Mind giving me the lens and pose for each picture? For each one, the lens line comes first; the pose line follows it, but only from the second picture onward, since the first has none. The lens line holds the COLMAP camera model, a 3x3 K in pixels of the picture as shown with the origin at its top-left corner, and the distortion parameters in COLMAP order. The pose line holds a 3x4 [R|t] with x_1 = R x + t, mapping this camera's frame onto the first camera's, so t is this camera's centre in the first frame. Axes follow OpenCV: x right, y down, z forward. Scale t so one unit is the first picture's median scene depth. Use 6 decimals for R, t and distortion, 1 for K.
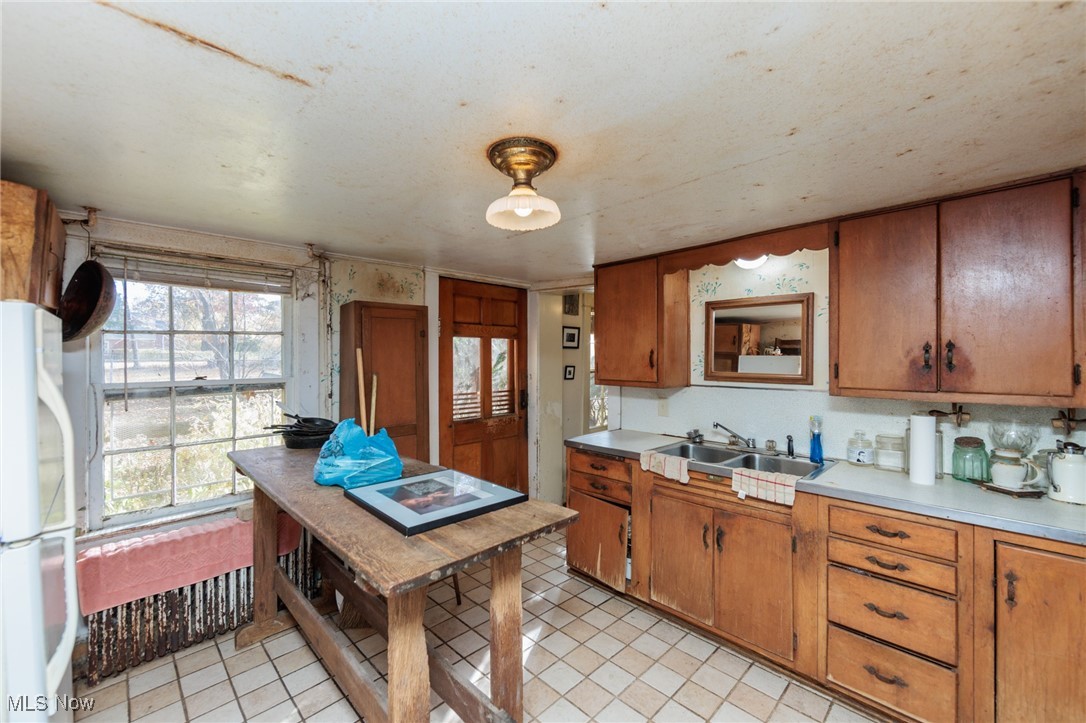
lens RADIAL K [[428.4, 0, 544.6], [0, 428.4, 356.1], [0, 0, 1]] dist [-0.002175, -0.000098]
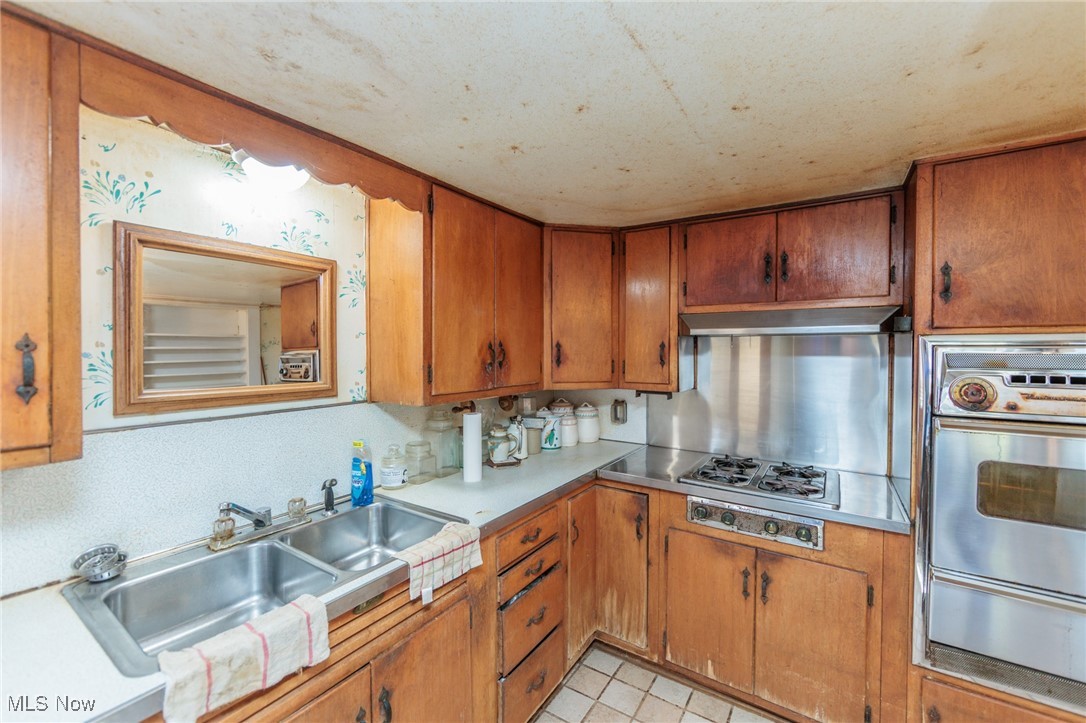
lens RADIAL K [[439.3, 0, 539.4], [0, 439.3, 355.7], [0, 0, 1]] dist [-0.002475, -0.000218]
pose [[-0.193108, -0.015829, 0.981050, -0.141292], [-0.007044, 0.999866, 0.014747, -0.011763], [-0.981152, -0.004063, -0.193193, 0.924290]]
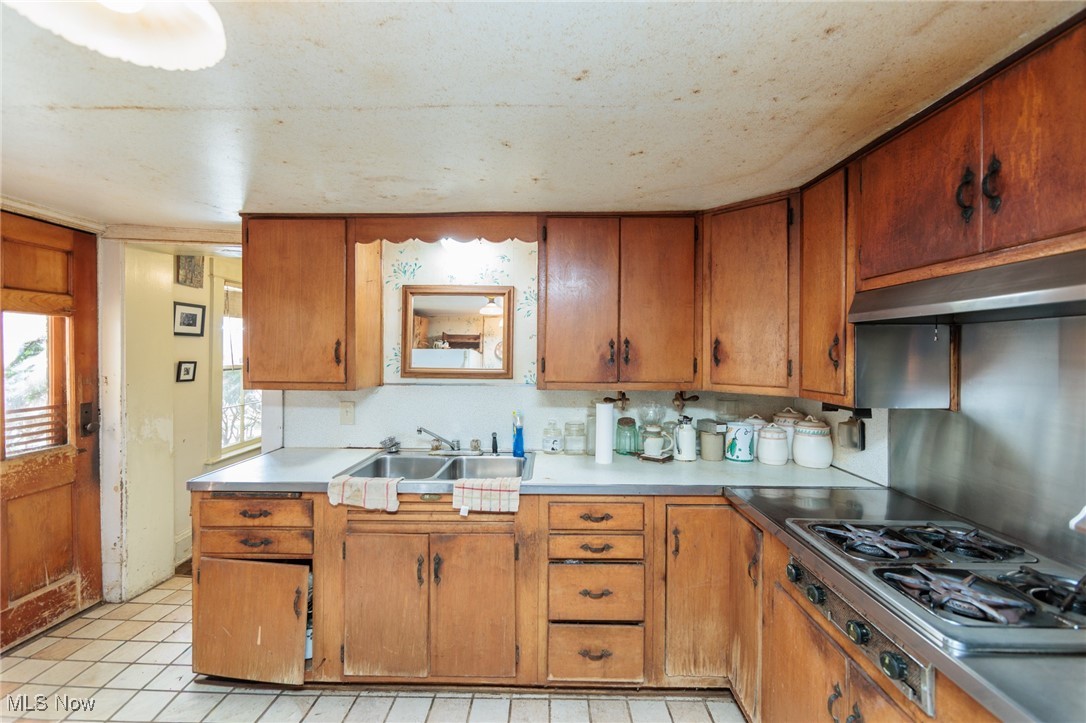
lens RADIAL K [[428.4, 0, 544.6], [0, 428.4, 356.1], [0, 0, 1]] dist [-0.002175, -0.000098]
pose [[0.714687, -0.002784, 0.699439, -0.023226], [-0.009138, 0.999870, 0.013316, 0.000014], [-0.699385, -0.015908, 0.714568, 0.265502]]
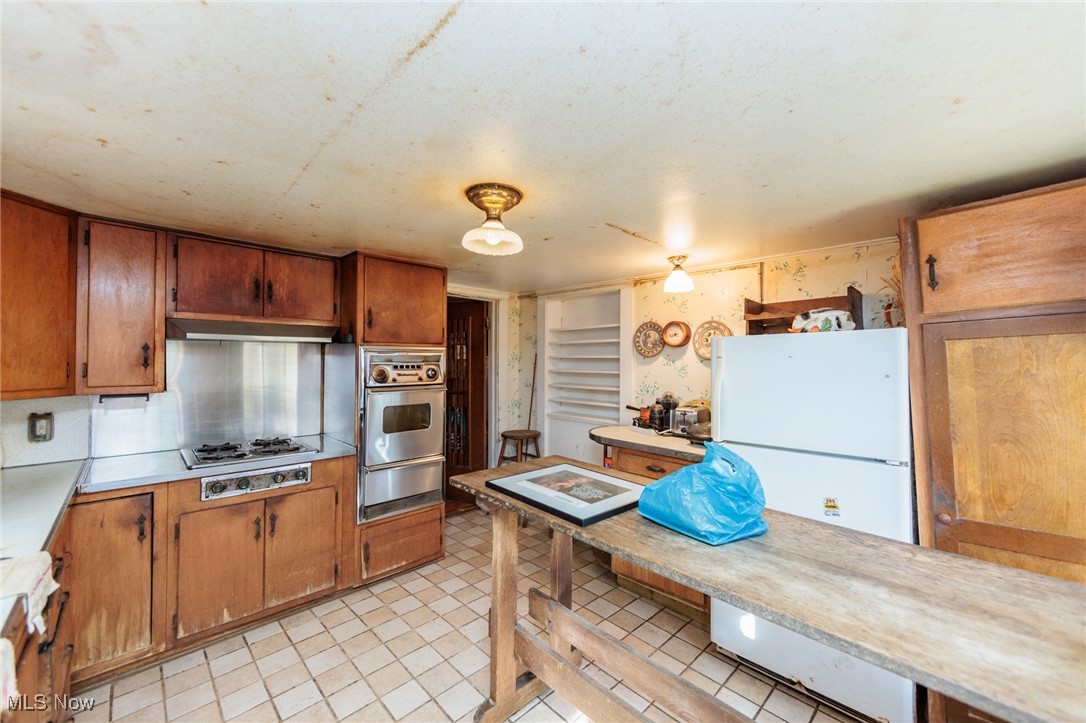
lens RADIAL K [[428.4, 0, 544.6], [0, 428.4, 356.1], [0, 0, 1]] dist [-0.002175, -0.000098]
pose [[-0.999846, -0.006676, 0.016251, -0.141566], [-0.006837, 0.999927, -0.009924, 0.002141], [-0.016184, -0.010033, -0.999819, 1.440719]]
